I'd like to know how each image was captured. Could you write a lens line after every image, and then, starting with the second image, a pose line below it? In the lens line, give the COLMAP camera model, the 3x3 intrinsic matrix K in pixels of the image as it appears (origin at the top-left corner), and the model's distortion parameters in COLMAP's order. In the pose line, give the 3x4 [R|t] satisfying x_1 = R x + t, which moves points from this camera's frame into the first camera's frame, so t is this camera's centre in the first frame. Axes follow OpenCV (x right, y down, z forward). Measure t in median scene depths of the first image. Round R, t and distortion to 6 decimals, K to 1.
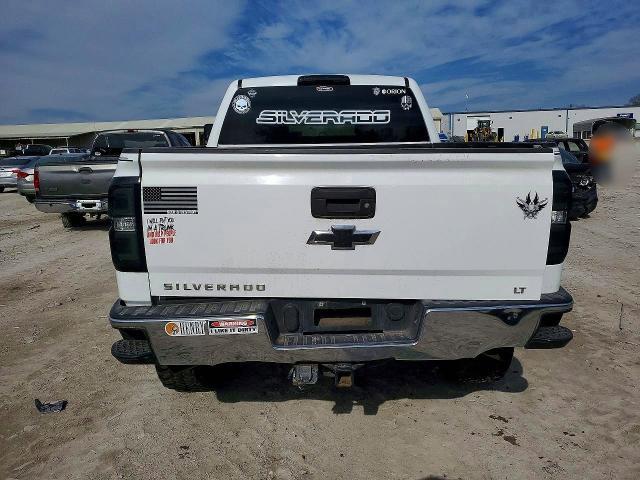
lens RADIAL K [[503.5, 0, 320.0], [0, 503.5, 240.0], [0, 0, 1]] dist [0.010593, 0.002642]
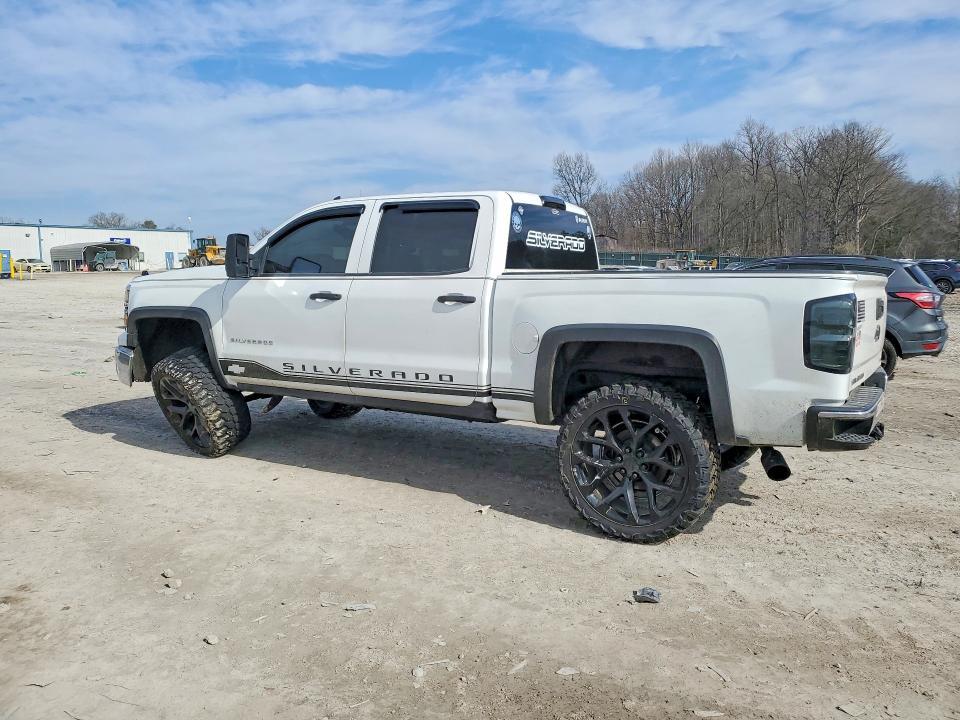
lens RADIAL K [[755.2, 0, 480.0], [0, 755.2, 360.0], [0, 0, 1]] dist [0.010593, 0.002642]
pose [[0.507214, -0.082282, 0.857883, -0.949718], [0.152615, 0.988275, 0.004557, -0.044719], [-0.848199, 0.128615, 0.513825, 0.331850]]
